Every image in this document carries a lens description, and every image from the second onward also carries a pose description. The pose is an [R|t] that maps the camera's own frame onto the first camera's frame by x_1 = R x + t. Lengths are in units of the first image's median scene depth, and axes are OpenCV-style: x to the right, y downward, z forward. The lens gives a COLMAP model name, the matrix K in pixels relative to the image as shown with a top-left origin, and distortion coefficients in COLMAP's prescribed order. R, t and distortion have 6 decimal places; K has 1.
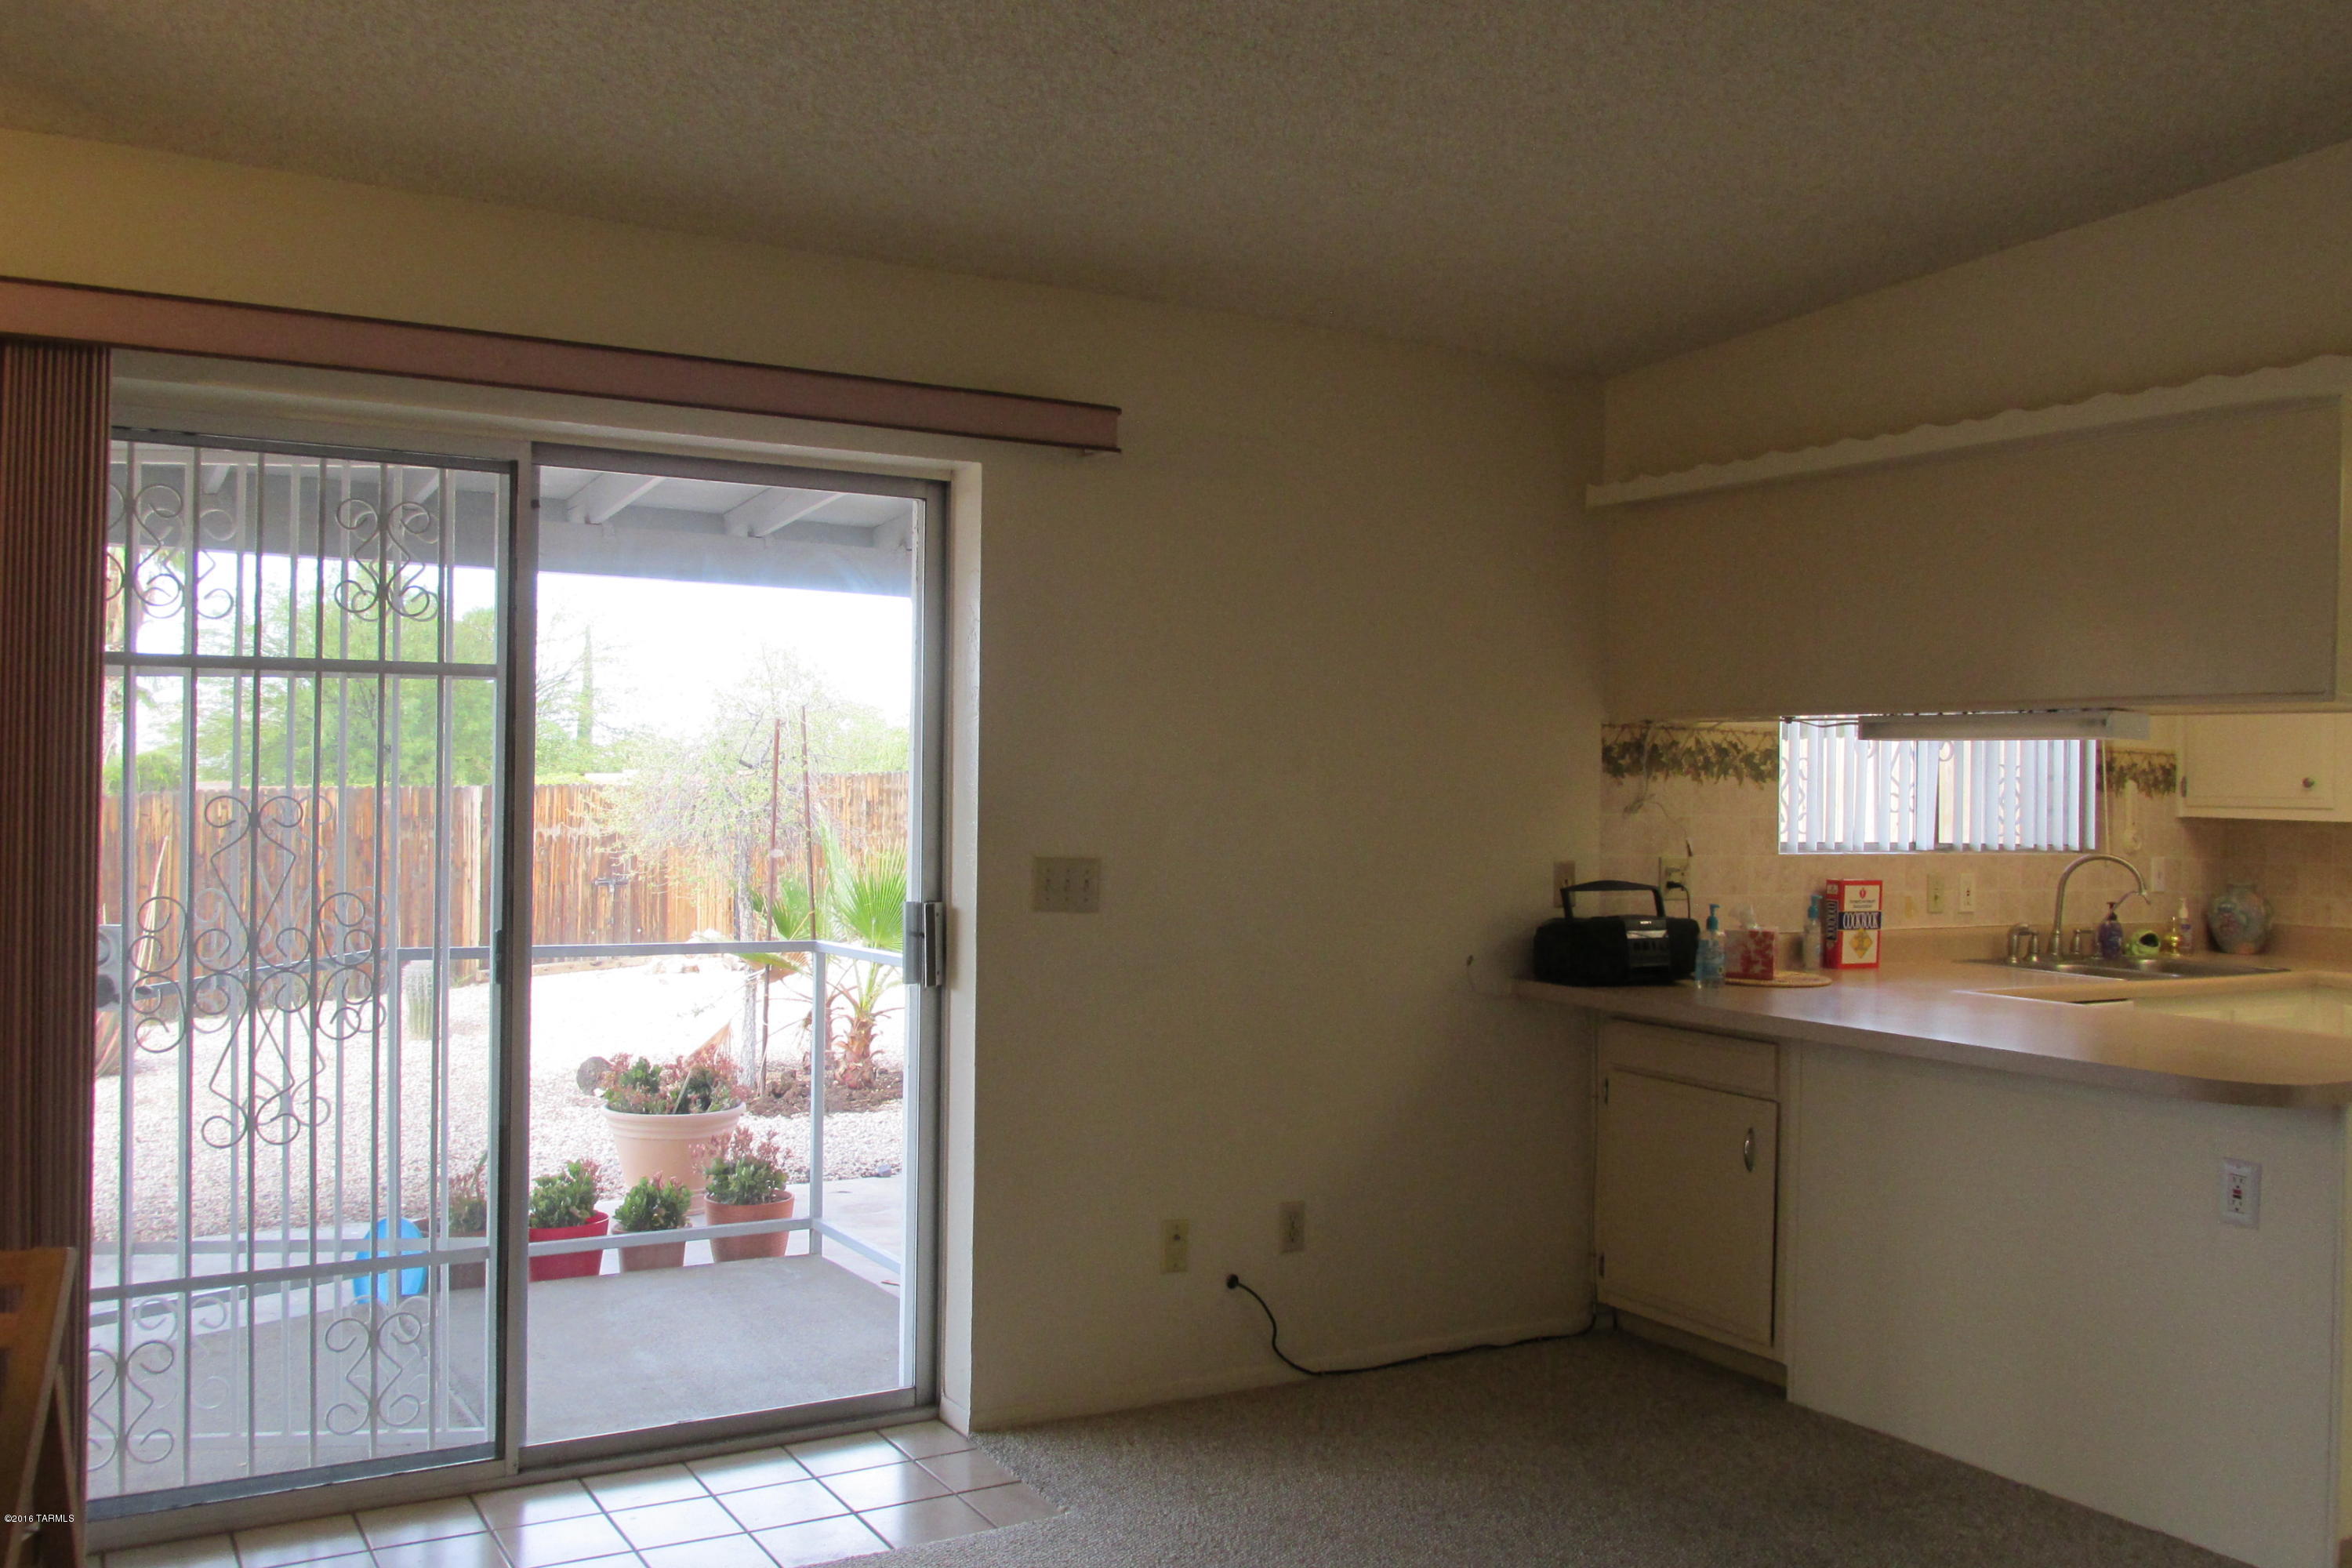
lens RADIAL K [[1990.5, 0, 1182.4], [0, 1990.5, 766.5], [0, 0, 1]] dist [-0.019101, 0.006926]
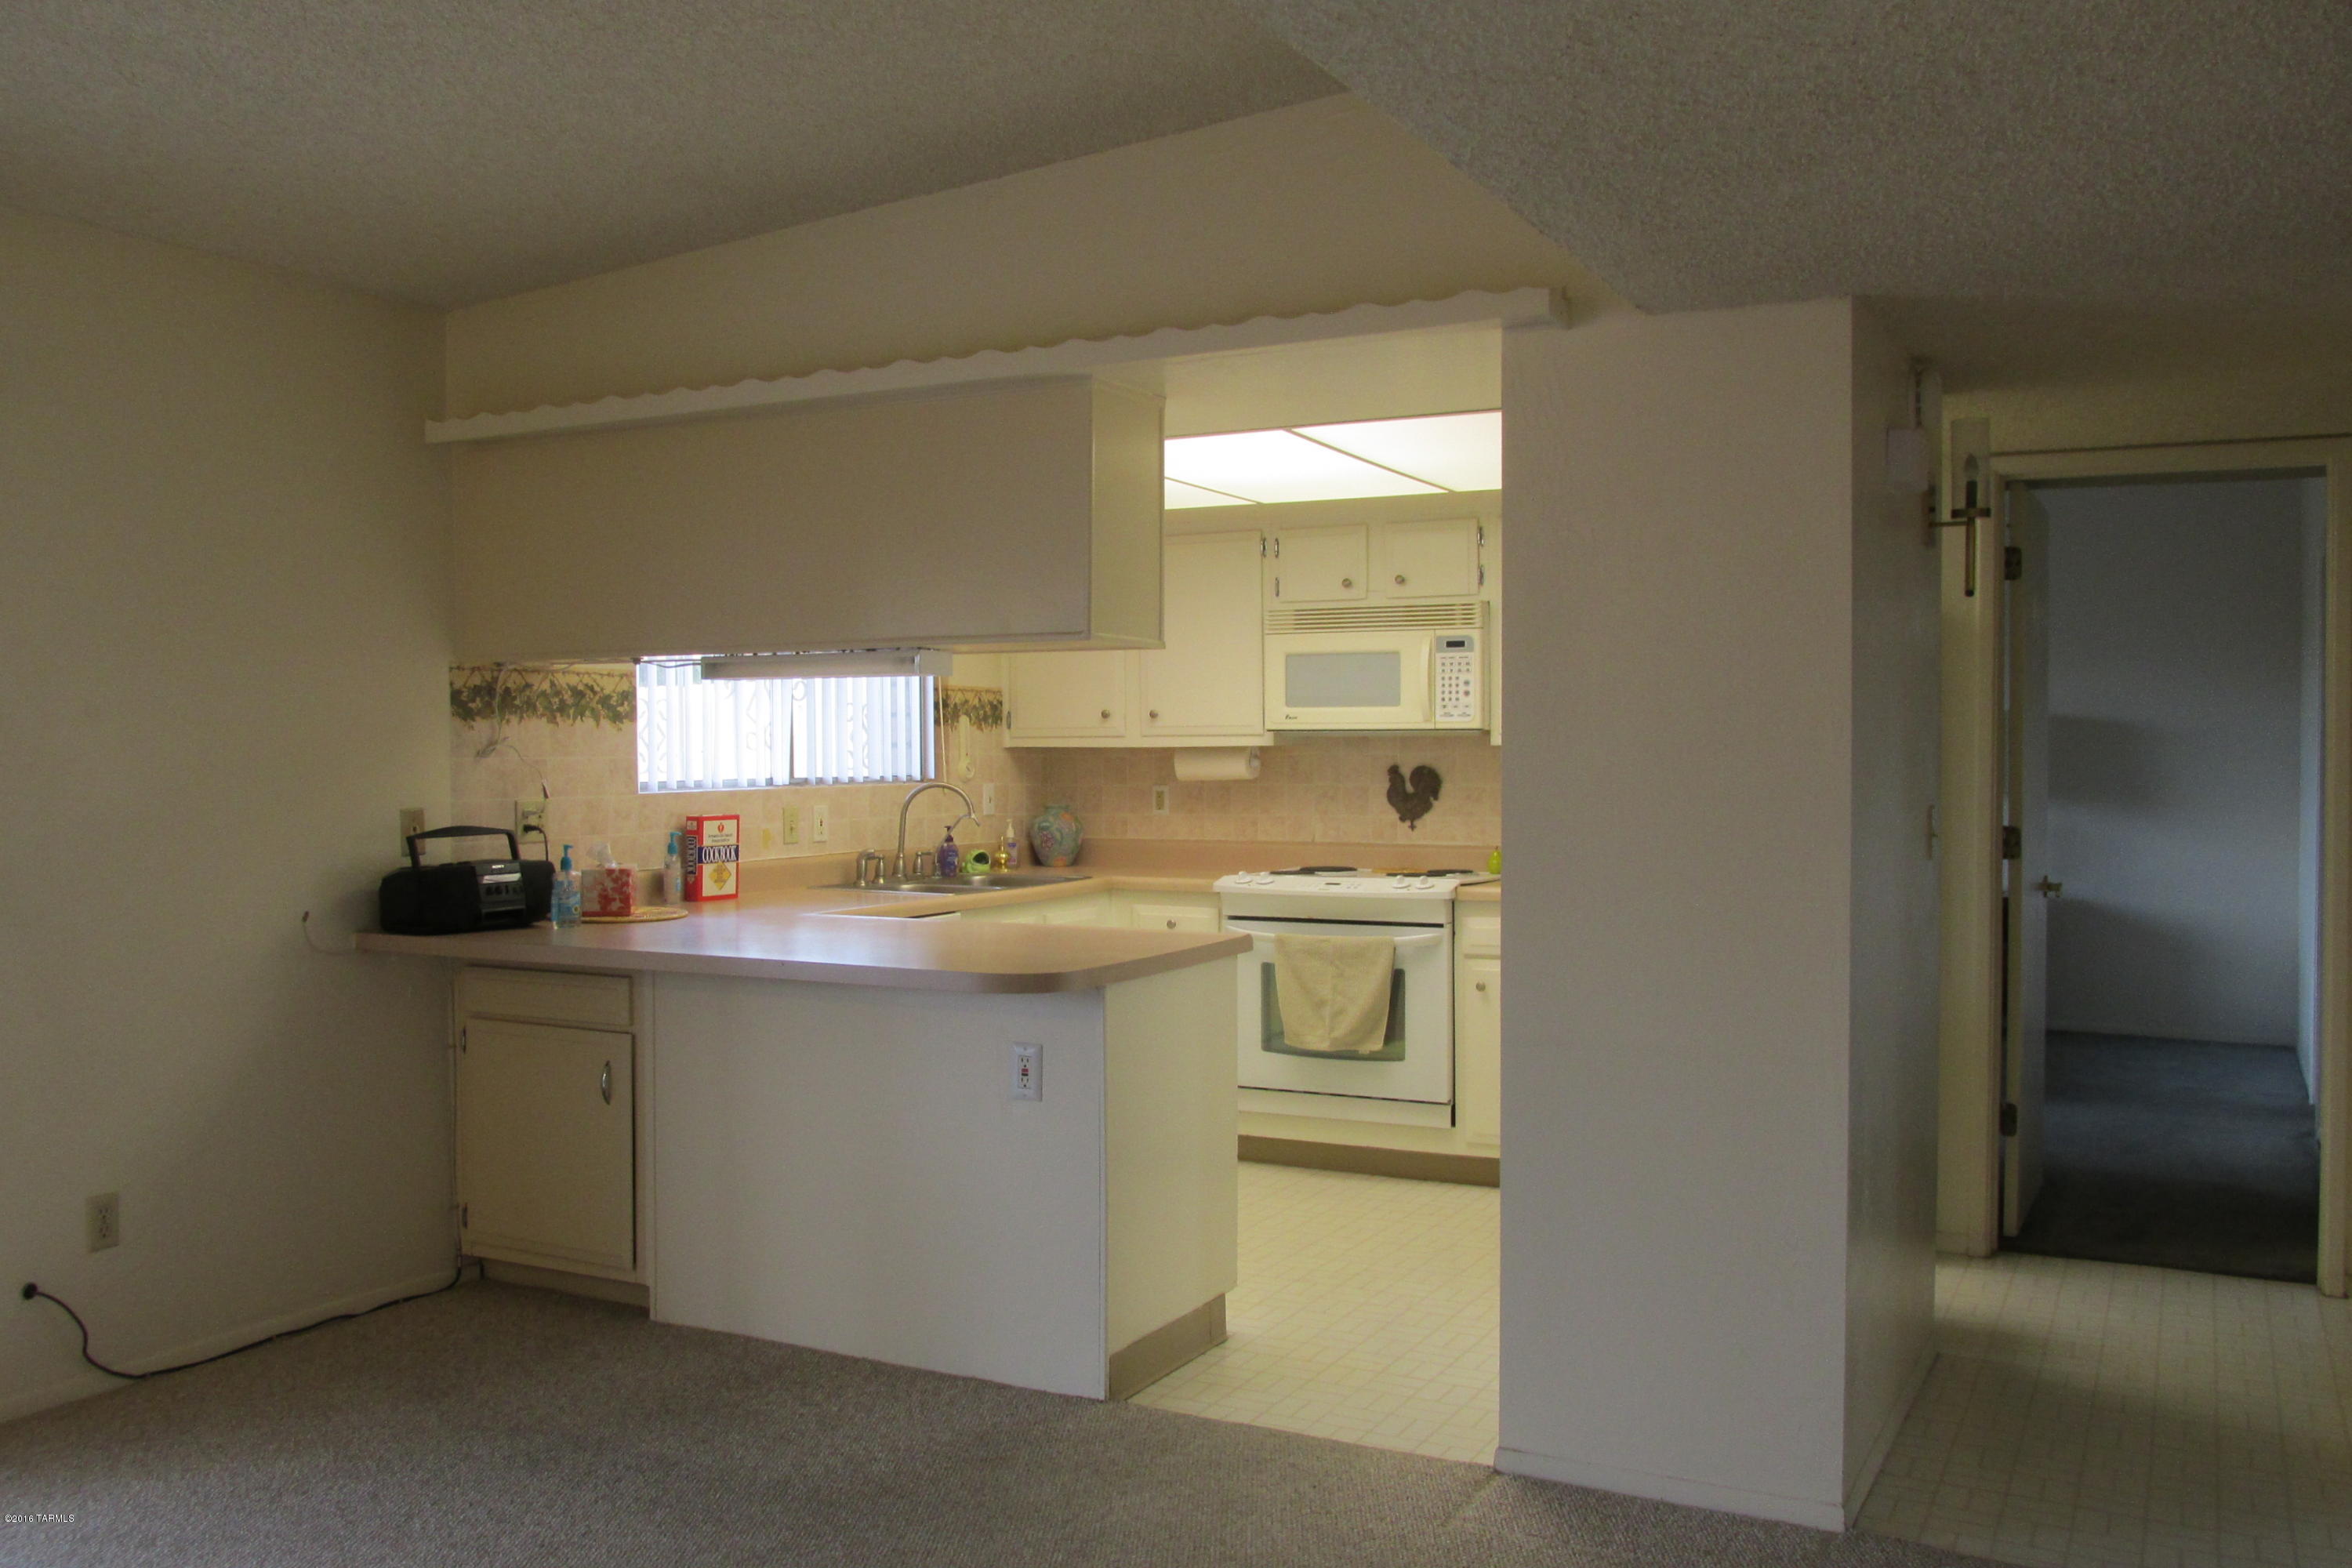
lens RADIAL K [[1990.5, 0, 1182.4], [0, 1990.5, 766.5], [0, 0, 1]] dist [-0.019101, 0.006926]
pose [[0.862867, -0.032209, 0.504403, 0.027771], [0.019142, 0.999334, 0.031067, 0.004099], [-0.505068, -0.017152, 0.862909, -0.024414]]
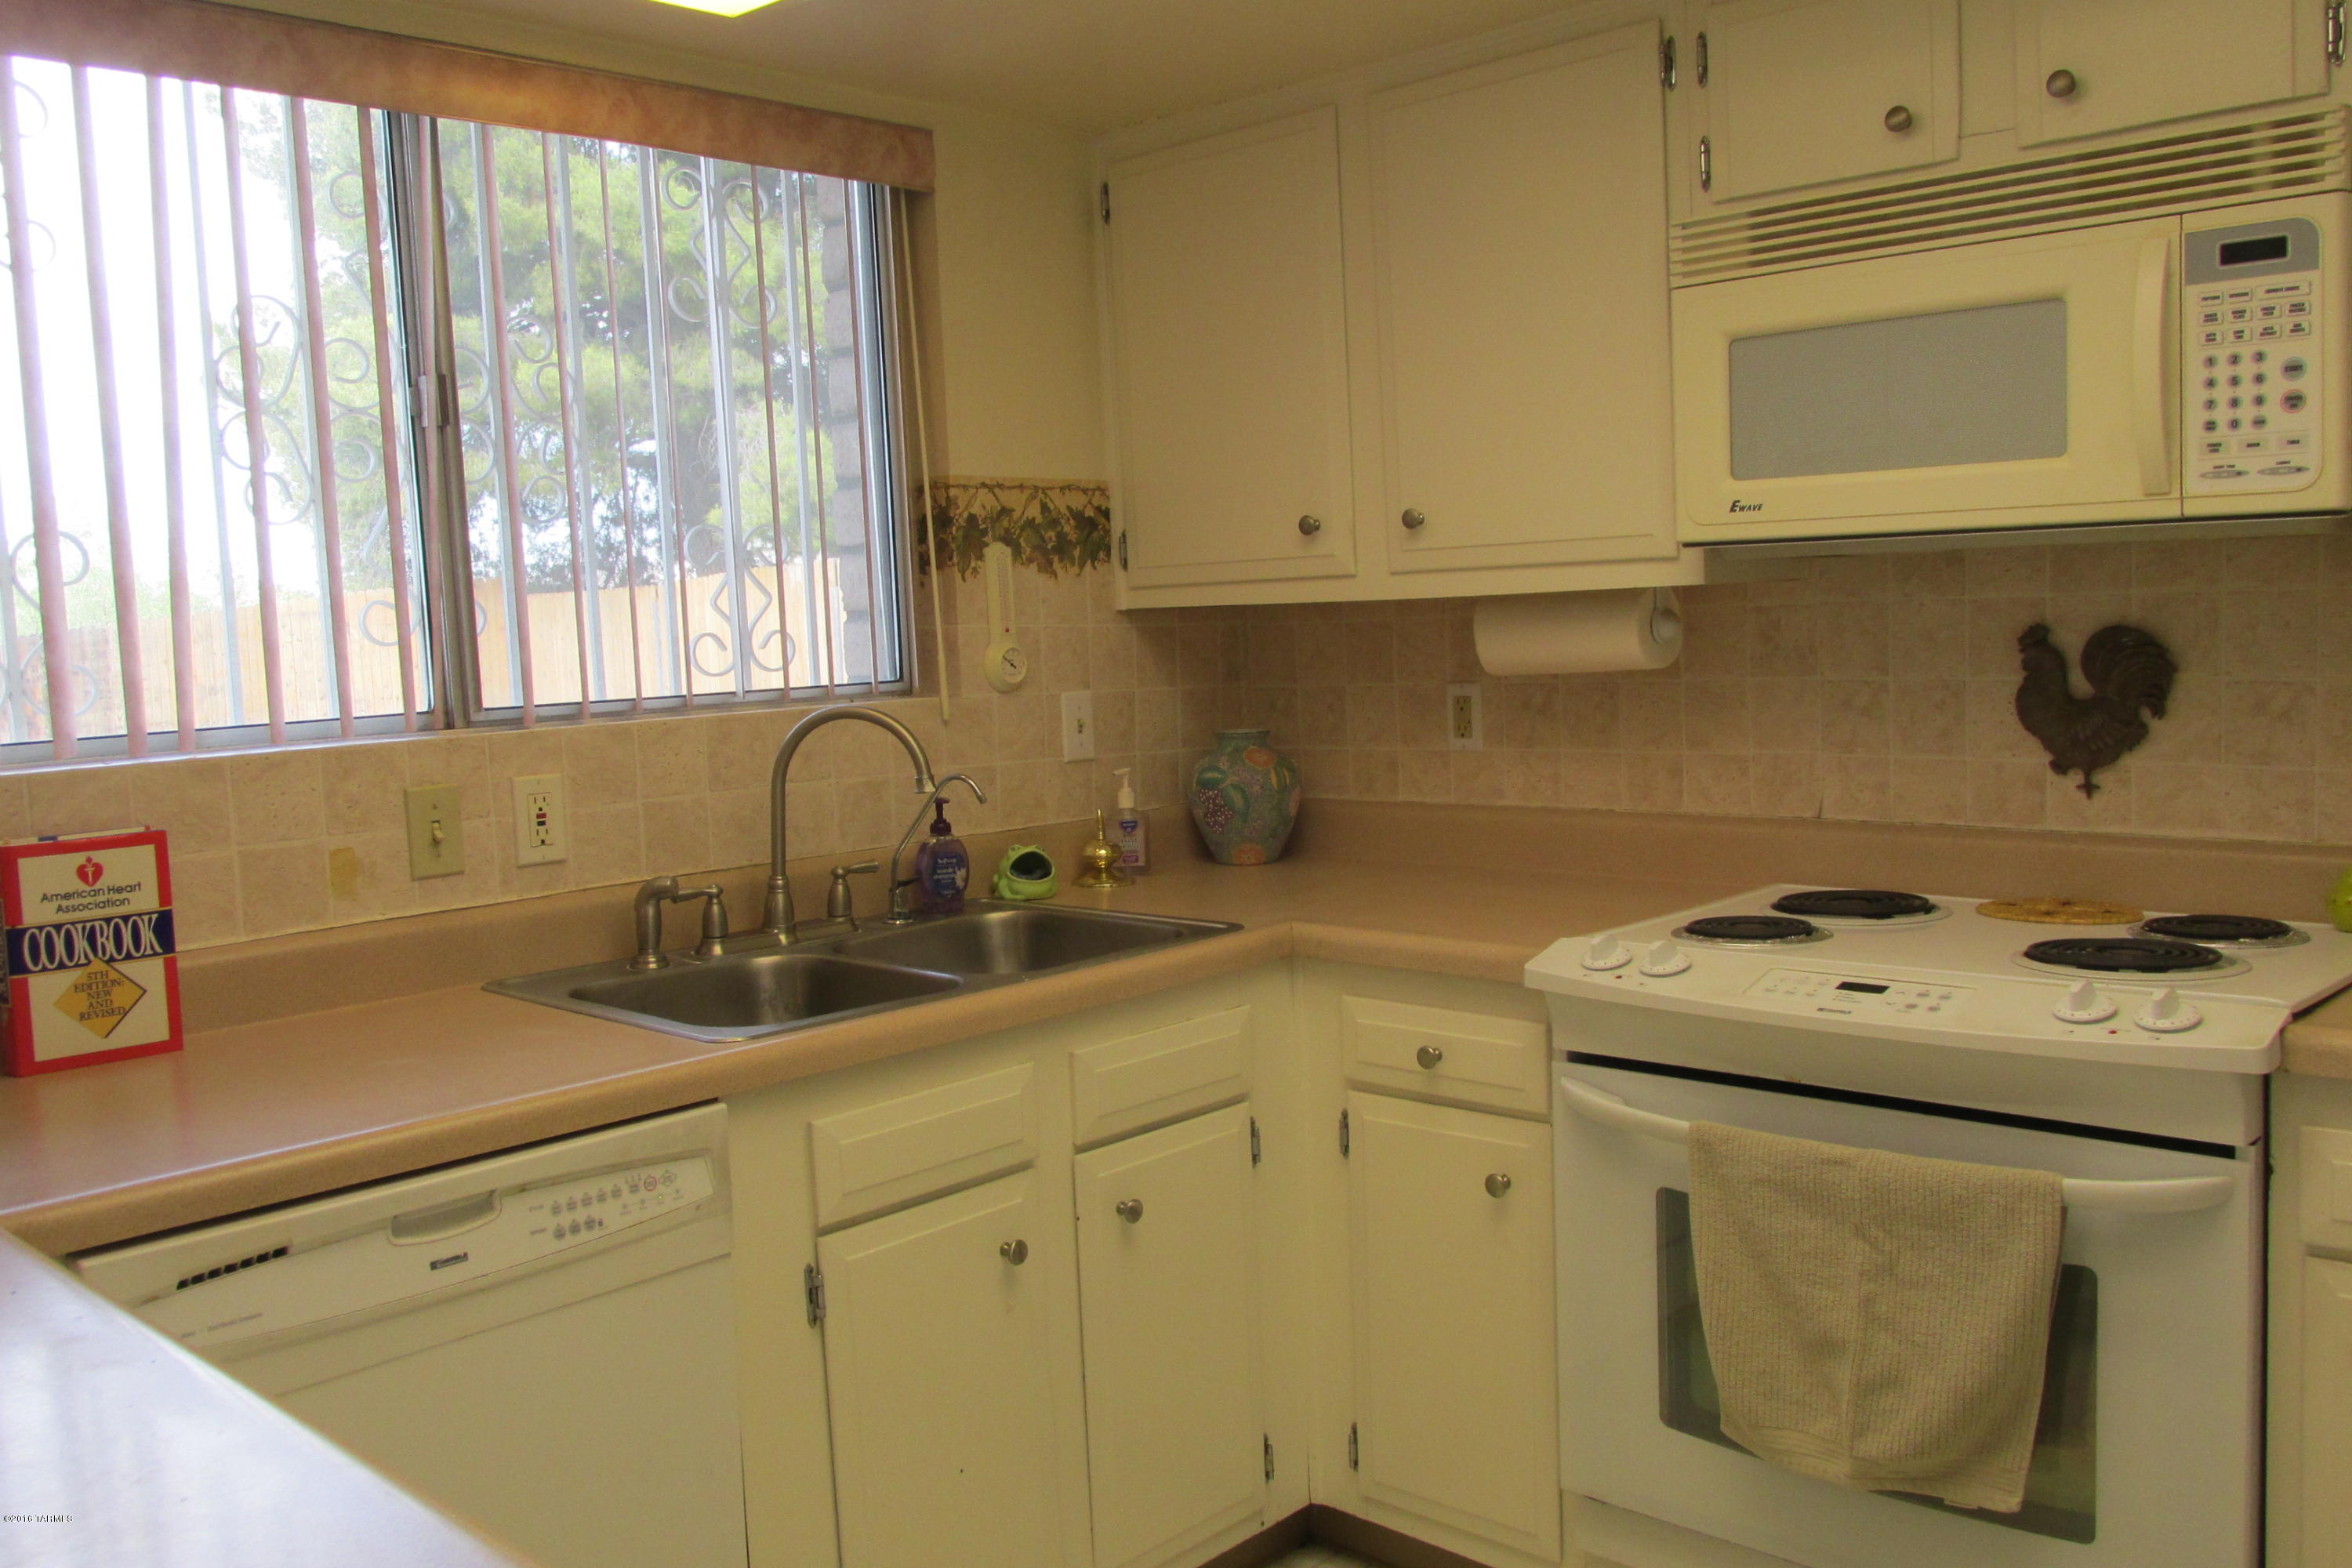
lens RADIAL K [[1990.5, 0, 1182.4], [0, 1990.5, 766.5], [0, 0, 1]] dist [-0.019101, 0.006926]
pose [[0.964469, -0.083665, 0.250600, 0.480713], [0.061024, 0.993431, 0.096807, 0.020961], [-0.257054, -0.078075, 0.963238, 0.617100]]
